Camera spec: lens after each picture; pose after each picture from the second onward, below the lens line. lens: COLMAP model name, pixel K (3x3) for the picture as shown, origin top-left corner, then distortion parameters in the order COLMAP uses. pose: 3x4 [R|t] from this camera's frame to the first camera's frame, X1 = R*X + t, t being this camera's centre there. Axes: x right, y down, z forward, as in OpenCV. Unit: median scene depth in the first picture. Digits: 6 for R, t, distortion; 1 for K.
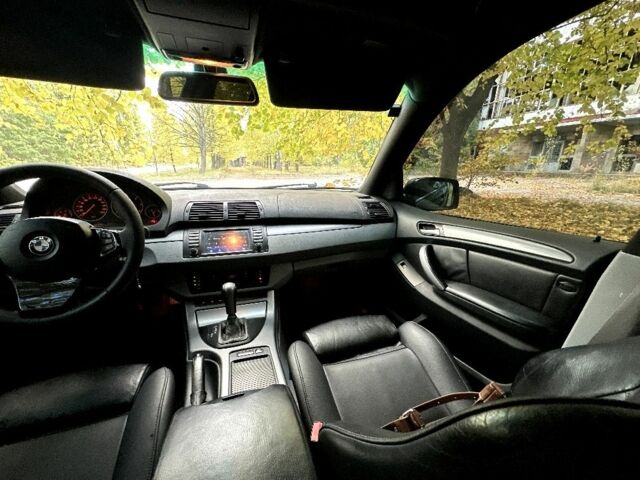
lens RADIAL K [[253.5, 0, 317.5], [0, 253.5, 237.2], [0, 0, 1]] dist [0.000549, -0.000047]
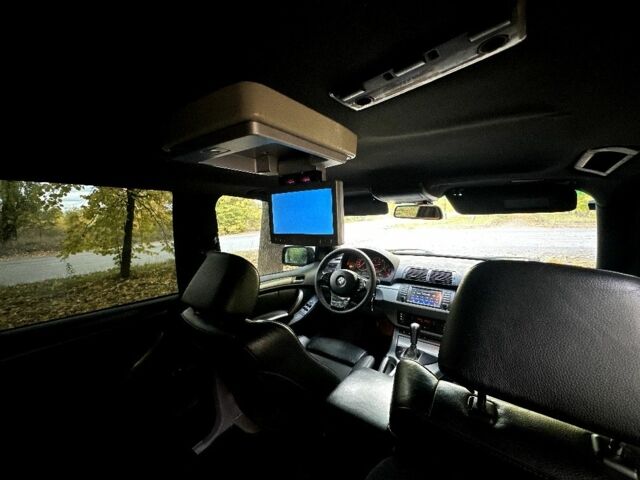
lens RADIAL K [[253.5, 0, 317.5], [0, 253.5, 237.2], [0, 0, 1]] dist [0.000549, -0.000047]
pose [[0.556034, 0.042749, -0.830059, 0.585309], [-0.180996, 0.980937, -0.070725, -0.122281], [0.811213, 0.189563, 0.553173, -0.453823]]
